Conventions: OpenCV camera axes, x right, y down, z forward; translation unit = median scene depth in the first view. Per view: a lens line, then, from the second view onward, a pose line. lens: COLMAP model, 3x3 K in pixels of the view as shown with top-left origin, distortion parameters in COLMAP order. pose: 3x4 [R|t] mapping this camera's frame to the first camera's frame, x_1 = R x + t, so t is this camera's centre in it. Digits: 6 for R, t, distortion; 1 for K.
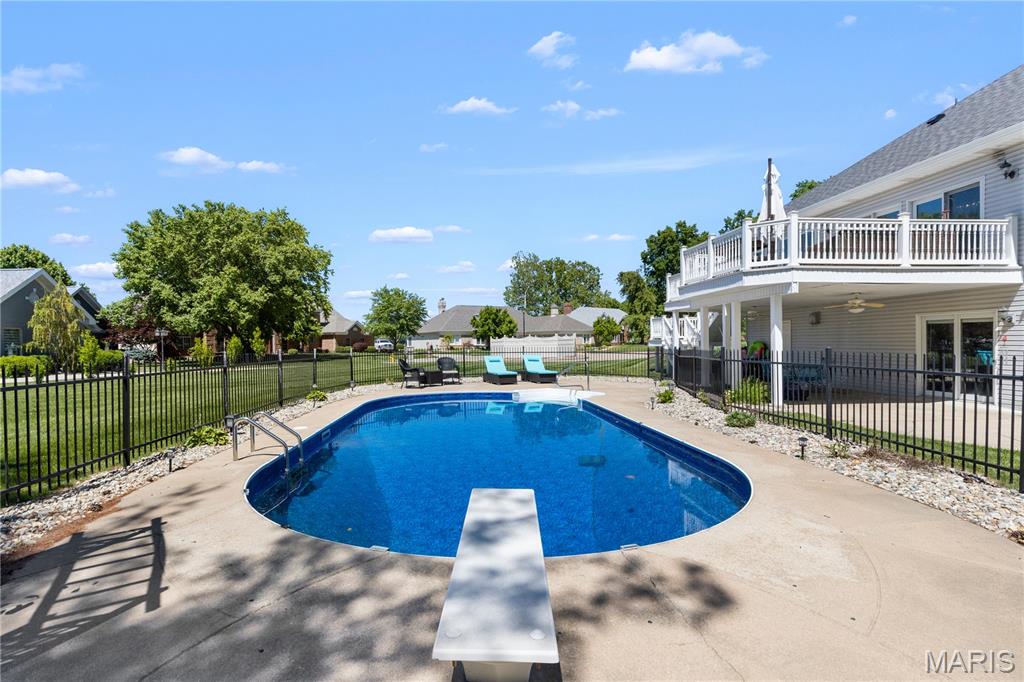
lens RADIAL K [[493.4, 0, 489.9], [0, 493.4, 353.6], [0, 0, 1]] dist [-0.005160, -0.000007]
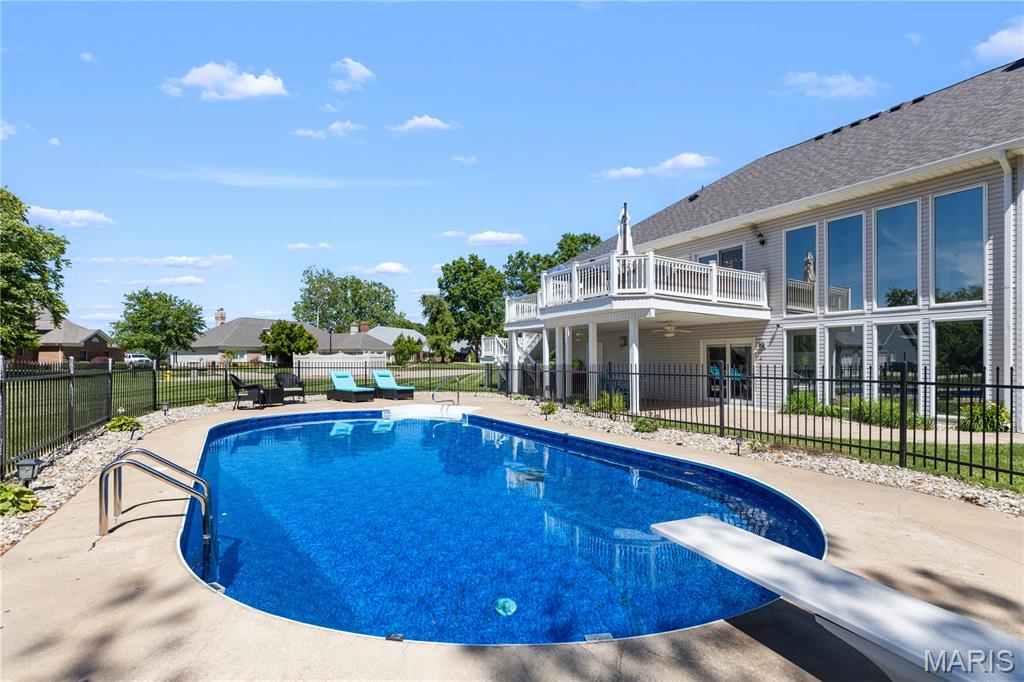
lens RADIAL K [[467.4, 0, 514.9], [0, 467.4, 360.5], [0, 0, 1]] dist [-0.000322, -0.001044]
pose [[0.883353, 0.014663, 0.468478, -0.111359], [-0.002736, 0.999655, -0.026130, 0.006782], [-0.468700, 0.021800, 0.883088, 0.086560]]
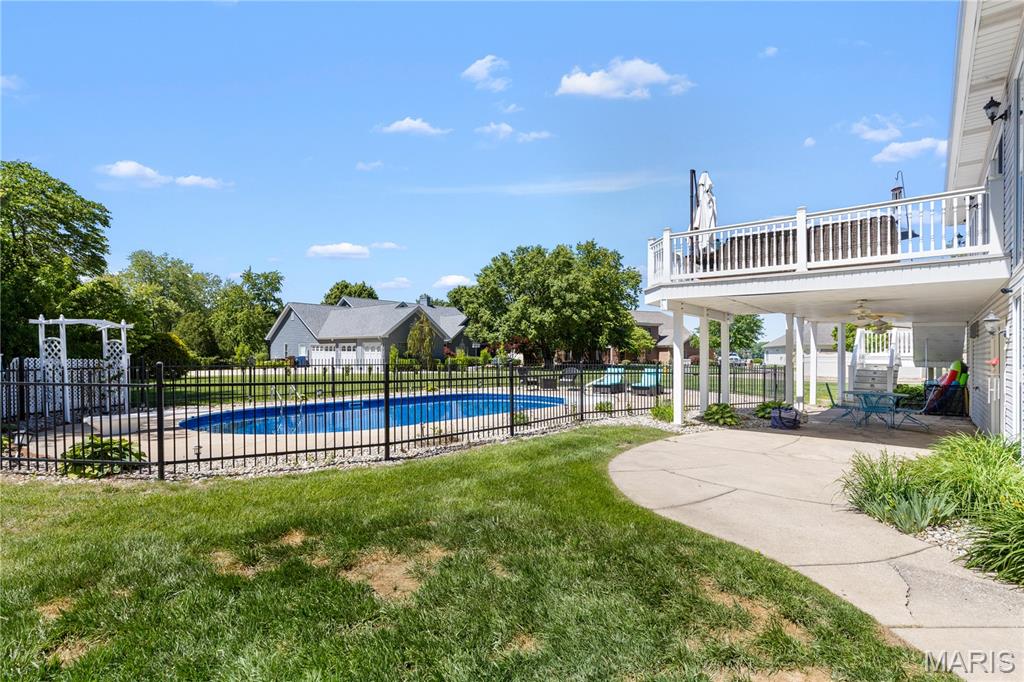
lens RADIAL K [[493.4, 0, 508.9], [0, 493.4, 358.9], [0, 0, 1]] dist [-0.005160, -0.000007]
pose [[0.723276, 0.022691, -0.690186, 0.593375], [-0.032245, 0.999480, -0.000931, -0.007308], [0.689806, 0.022928, 0.723631, 0.034701]]
